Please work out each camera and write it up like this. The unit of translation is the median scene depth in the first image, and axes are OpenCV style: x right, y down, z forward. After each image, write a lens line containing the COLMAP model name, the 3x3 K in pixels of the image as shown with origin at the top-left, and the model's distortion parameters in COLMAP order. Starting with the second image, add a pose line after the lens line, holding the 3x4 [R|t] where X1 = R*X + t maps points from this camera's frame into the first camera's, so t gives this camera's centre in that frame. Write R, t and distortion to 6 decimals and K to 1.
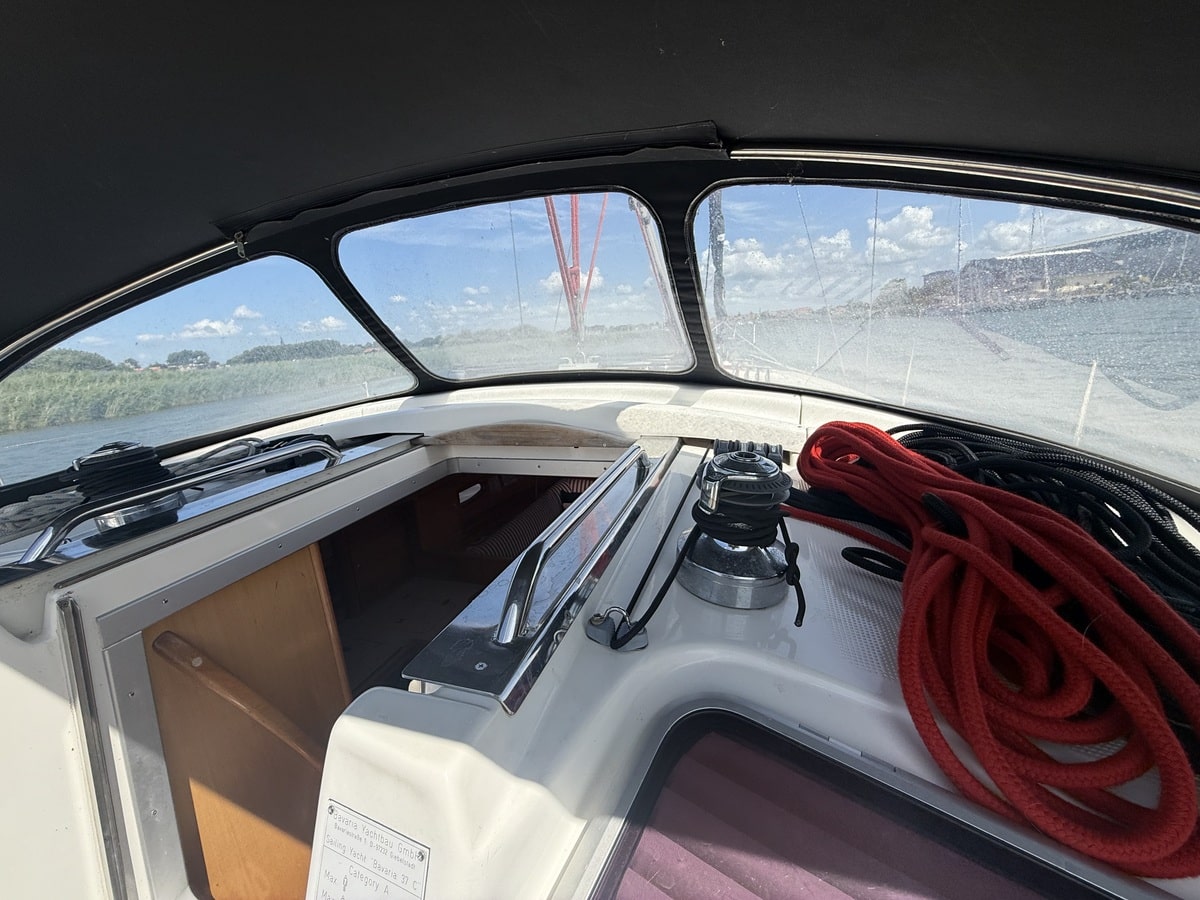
lens RADIAL K [[479.4, 0, 600.0], [0, 479.4, 450.0], [0, 0, 1]] dist [-0.002106, -0.000089]
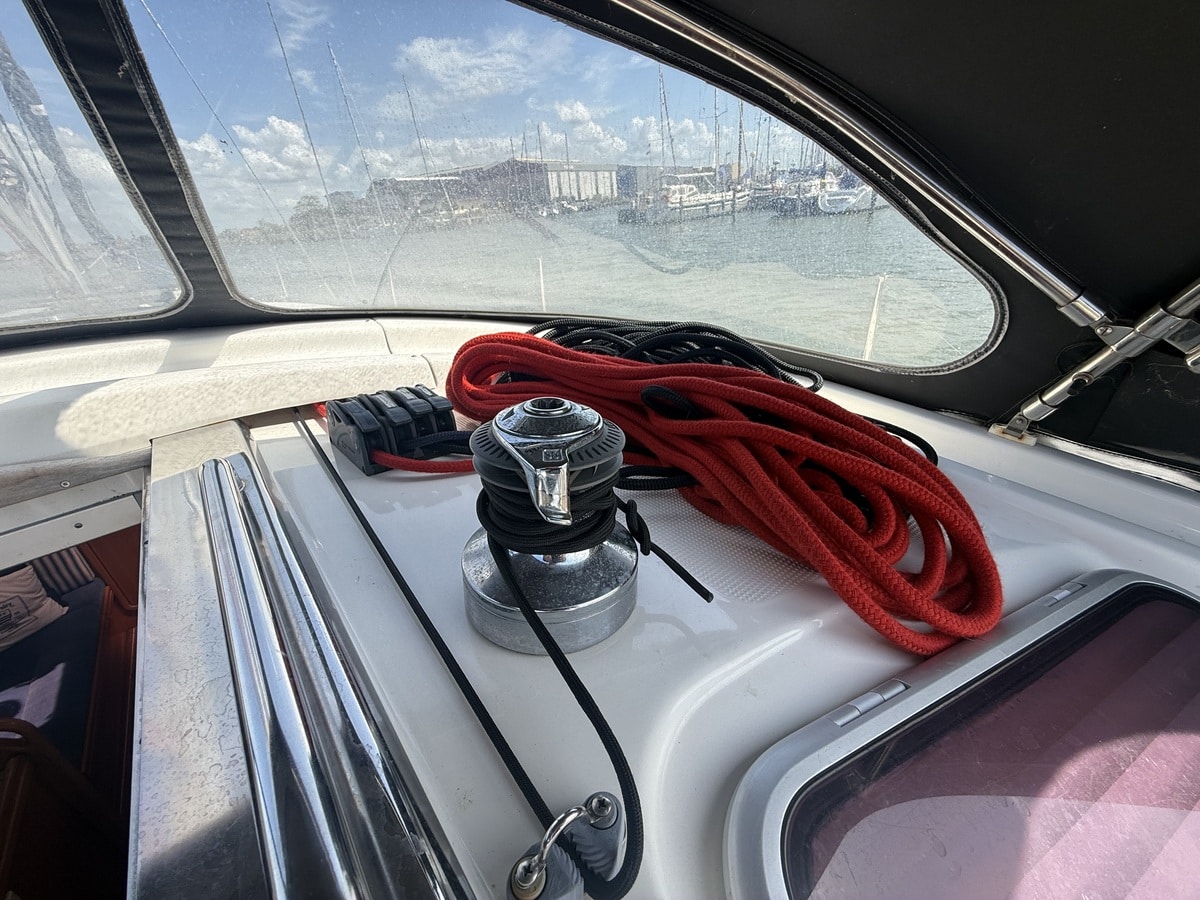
lens RADIAL K [[479.4, 0, 600.0], [0, 479.4, 450.0], [0, 0, 1]] dist [-0.002106, -0.000089]
pose [[0.527503, -0.367993, 0.765717, -0.080014], [0.254200, 0.928392, 0.271054, -0.046632], [-0.810631, 0.051664, 0.583274, 0.358194]]
